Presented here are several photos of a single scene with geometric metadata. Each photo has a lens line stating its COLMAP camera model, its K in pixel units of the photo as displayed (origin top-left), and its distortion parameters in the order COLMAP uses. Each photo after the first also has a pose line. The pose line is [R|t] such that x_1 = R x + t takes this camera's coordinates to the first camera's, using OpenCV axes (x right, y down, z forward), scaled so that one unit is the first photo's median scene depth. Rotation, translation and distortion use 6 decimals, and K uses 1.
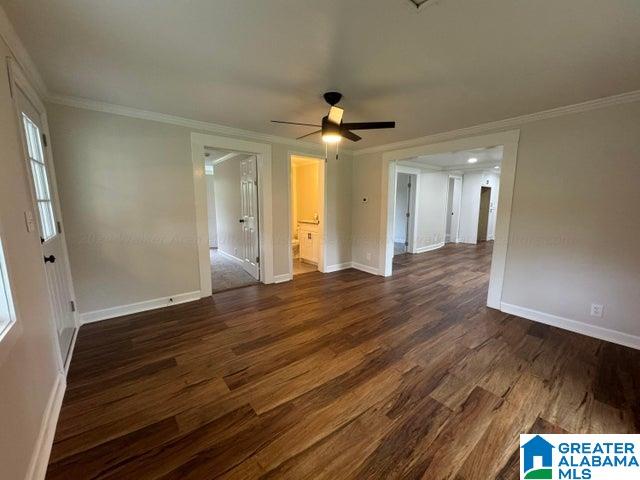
lens RADIAL K [[256.5, 0, 320.0], [0, 256.5, 240.0], [0, 0, 1]] dist [-0.000495, 0.000004]
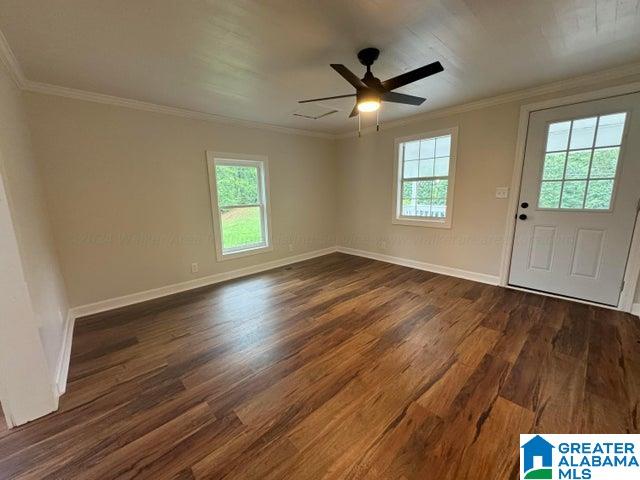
lens RADIAL K [[256.5, 0, 320.0], [0, 256.5, 240.0], [0, 0, 1]] dist [-0.000495, 0.000004]
pose [[-0.997992, 0.028758, -0.056427, 0.203786], [0.008579, 0.944134, 0.329450, -0.198625], [0.062749, 0.328305, -0.942485, 1.472677]]
